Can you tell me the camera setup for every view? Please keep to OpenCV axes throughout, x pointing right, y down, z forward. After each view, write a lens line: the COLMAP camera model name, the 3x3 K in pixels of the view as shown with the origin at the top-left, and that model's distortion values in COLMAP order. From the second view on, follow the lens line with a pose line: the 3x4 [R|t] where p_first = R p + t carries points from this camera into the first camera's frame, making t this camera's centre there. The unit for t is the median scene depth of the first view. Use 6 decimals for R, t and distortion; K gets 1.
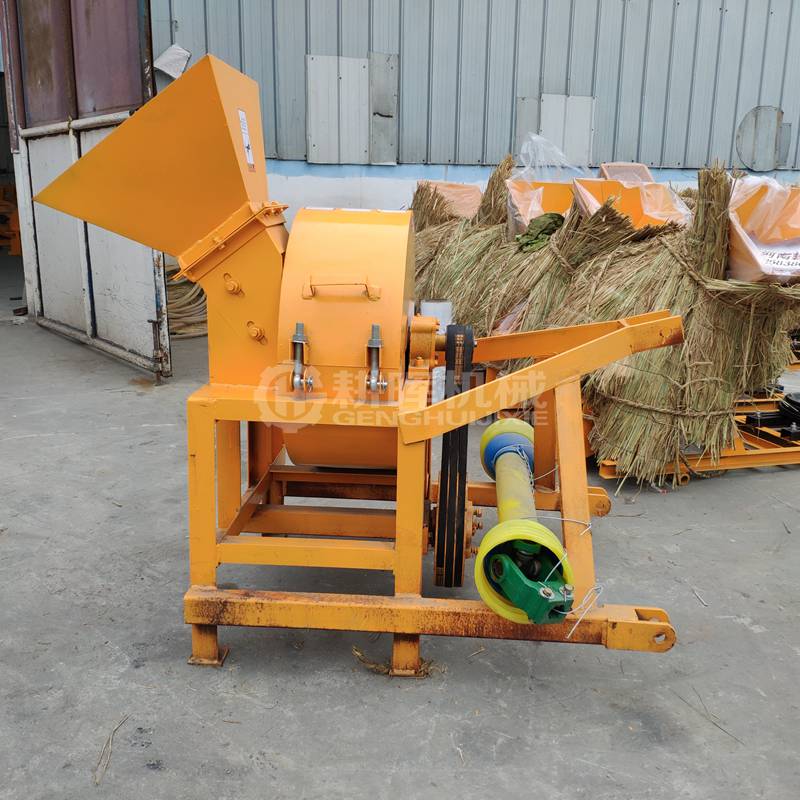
lens RADIAL K [[822.0, 0, 404.8], [0, 822.0, 403.6], [0, 0, 1]] dist [-0.020141, 0.000000]
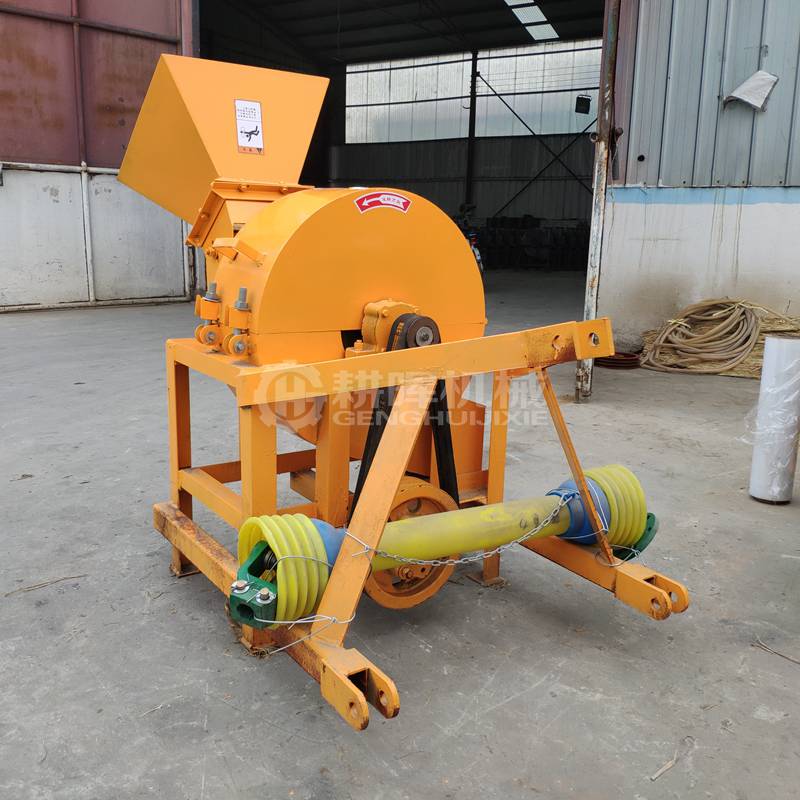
lens RADIAL K [[822.0, 0, 399.6], [0, 822.0, 398.6], [0, 0, 1]] dist [-0.020141, 0.000000]
pose [[0.620406, 0.163548, -0.767039, 0.600539], [-0.215136, 0.975989, 0.034091, -0.026739], [0.754196, 0.143868, 0.640695, 0.330445]]
